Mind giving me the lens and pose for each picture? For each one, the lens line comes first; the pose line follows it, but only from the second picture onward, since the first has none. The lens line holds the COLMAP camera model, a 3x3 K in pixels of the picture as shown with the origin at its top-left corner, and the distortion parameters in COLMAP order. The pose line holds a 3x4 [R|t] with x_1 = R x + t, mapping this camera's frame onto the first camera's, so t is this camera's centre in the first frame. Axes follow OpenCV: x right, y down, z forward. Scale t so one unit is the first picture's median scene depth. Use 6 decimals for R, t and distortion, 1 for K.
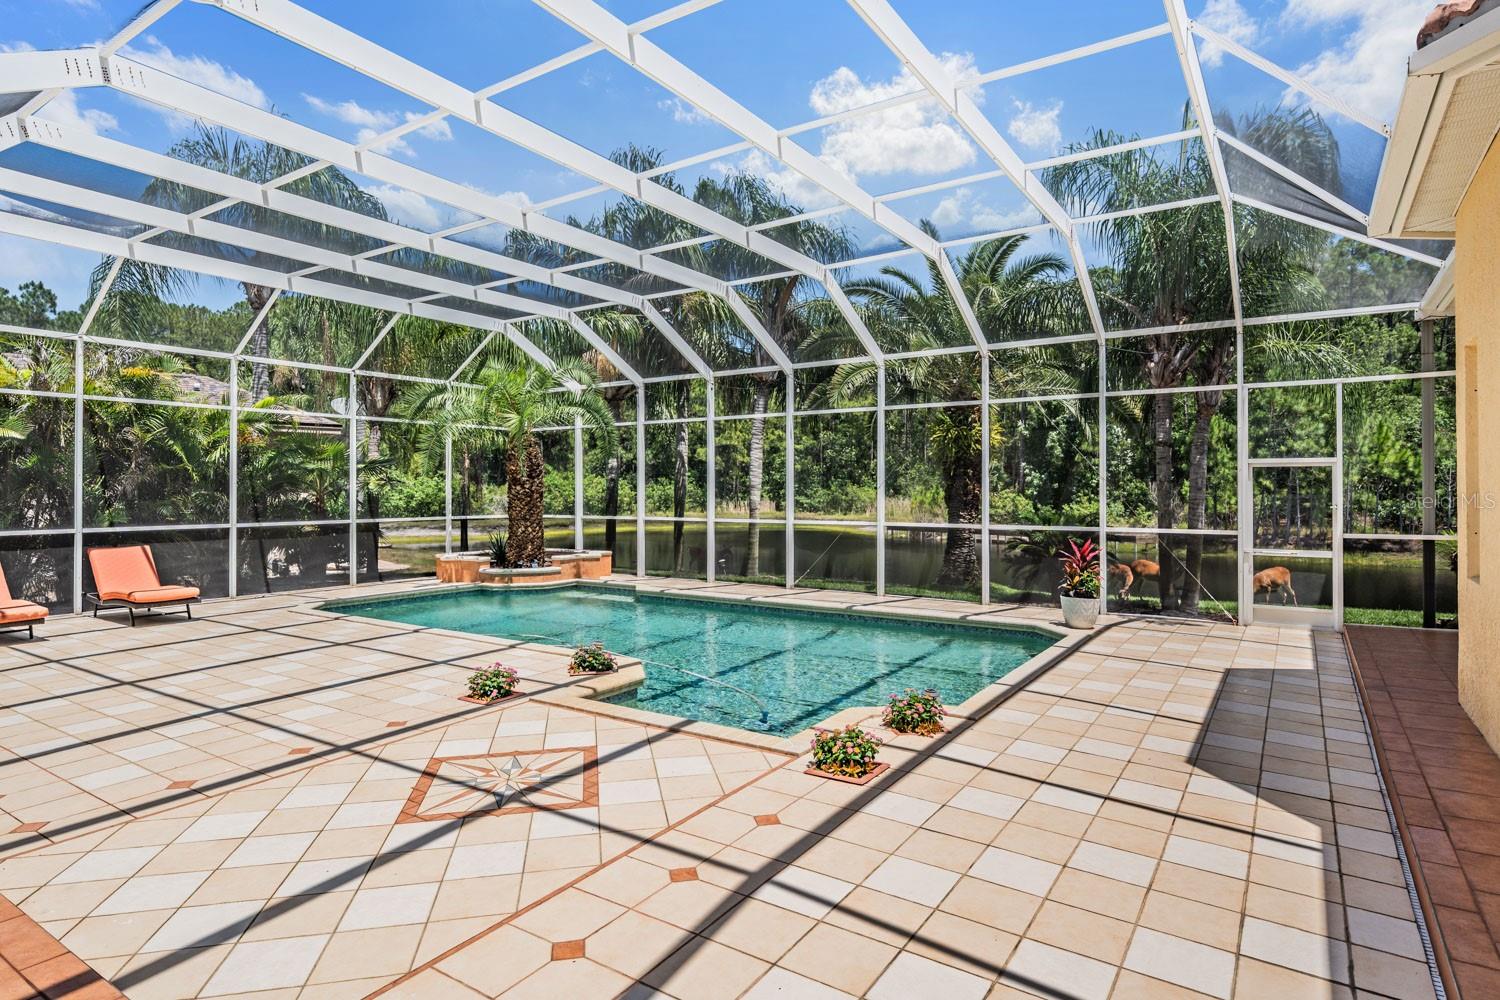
lens RADIAL K [[835.1, 0, 745.7], [0, 835.1, 469.7], [0, 0, 1]] dist [0.000395, -0.001277]
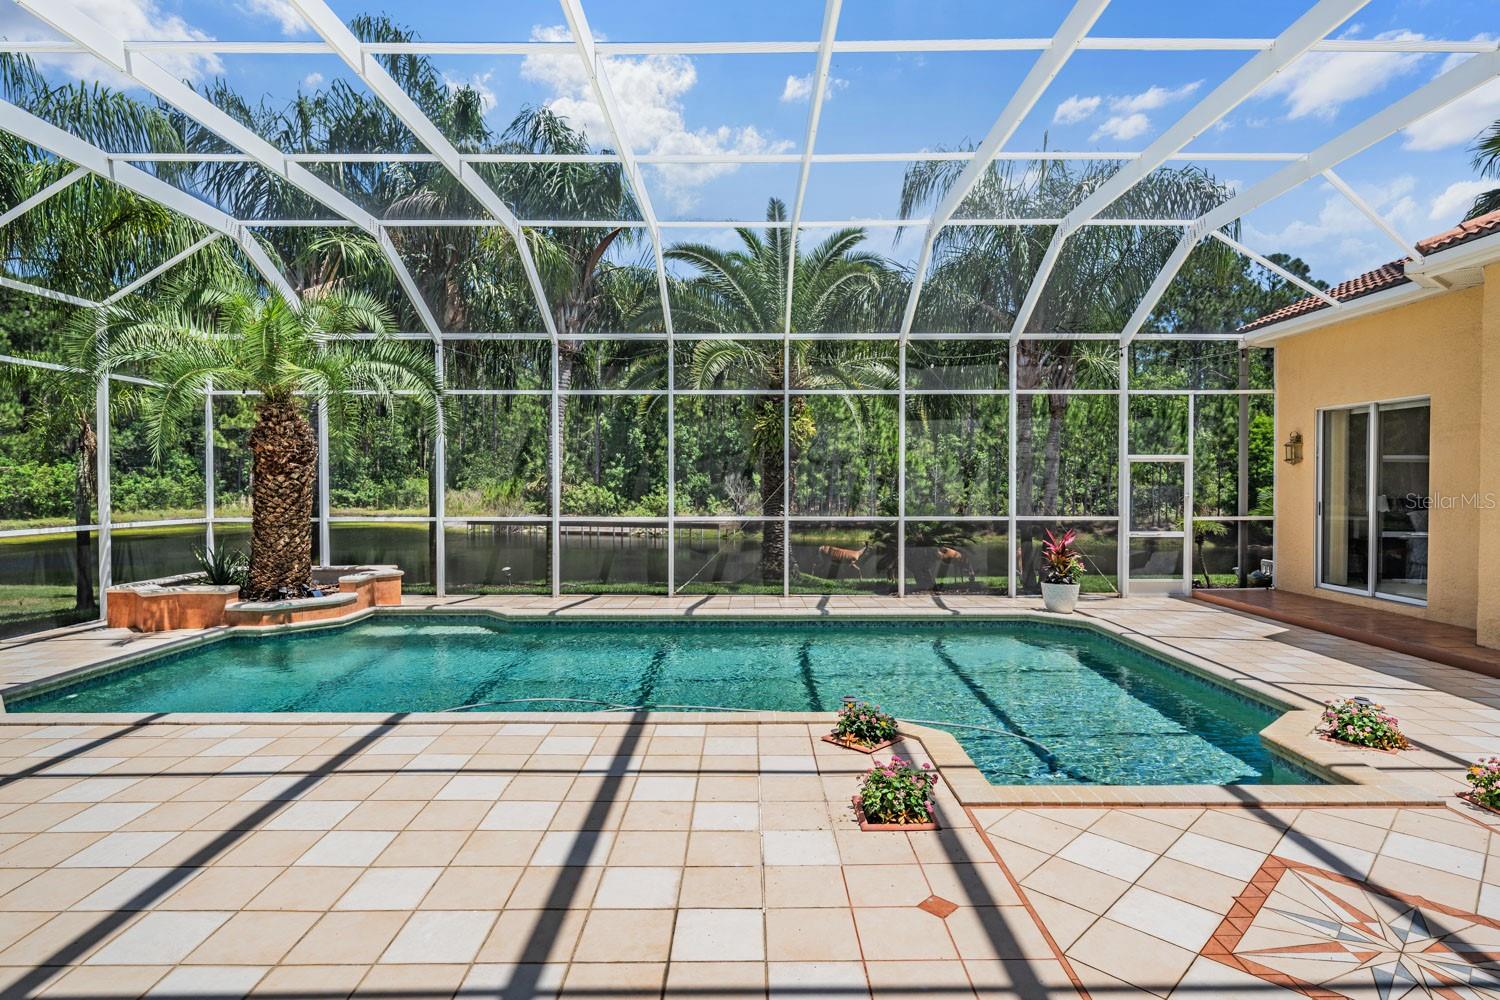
lens RADIAL K [[813.0, 0, 751.8], [0, 813.0, 465.1], [0, 0, 1]] dist [0.001859, 0.000519]
pose [[0.823626, 0.011806, 0.567010, -0.329298], [-0.013354, 0.999910, -0.001421, 0.007020], [-0.566976, -0.006401, 0.823710, 0.252211]]
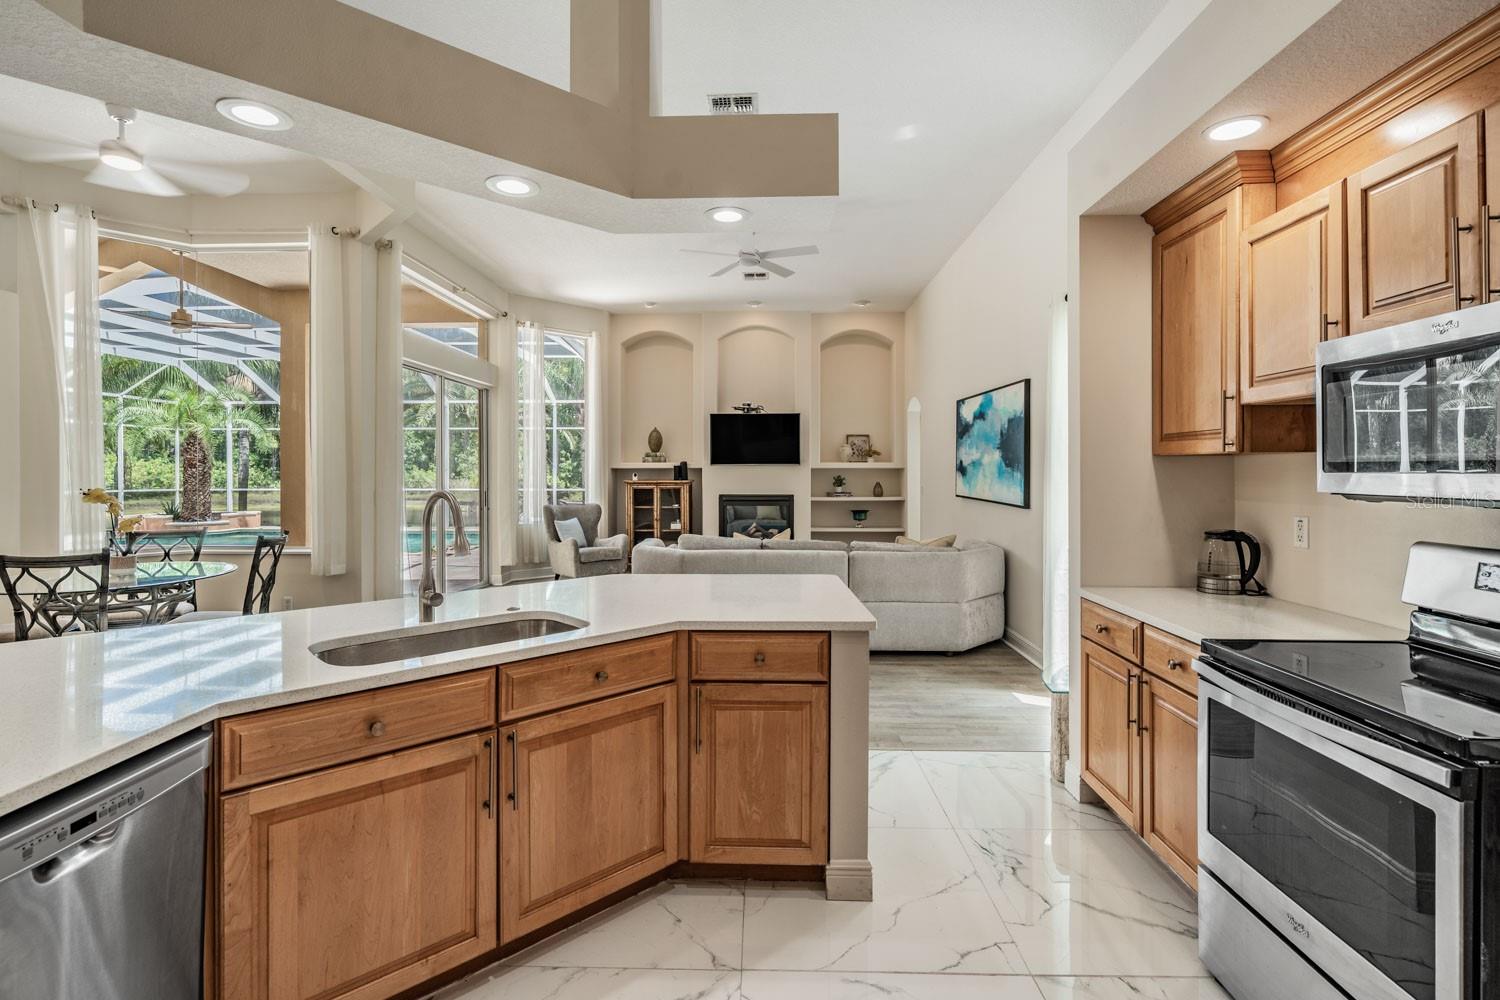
lens RADIAL K [[694.5, 0, 743.1], [0, 694.5, 496.1], [0, 0, 1]] dist [-0.000148, -0.000224]
pose [[0.848386, -0.019412, 0.529023, -0.090992], [-0.009243, 0.998632, 0.051467, -0.001160], [-0.529298, -0.048553, 0.847046, -0.657362]]
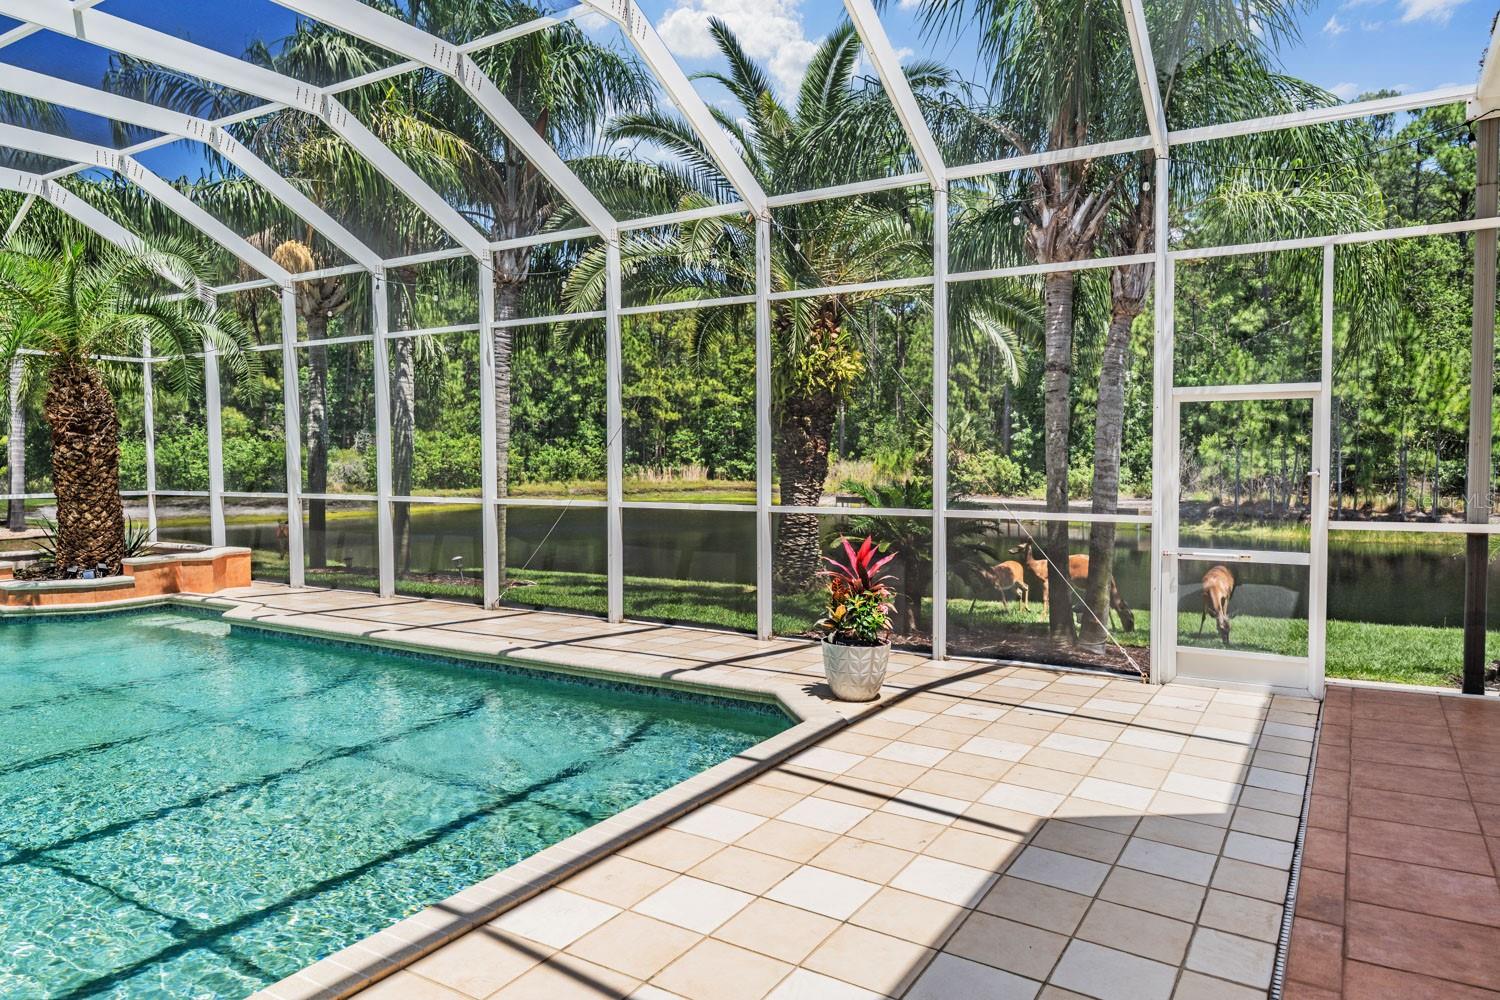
lens RADIAL K [[1000.2, 0, 755.8], [0, 1000.2, 482.7], [0, 0, 1]] dist [0.005656, 0.003207]
pose [[0.998938, -0.007432, 0.045465, 0.202143], [0.005004, 0.998567, 0.053288, 0.009588], [-0.045796, -0.053004, 0.997544, 0.235567]]
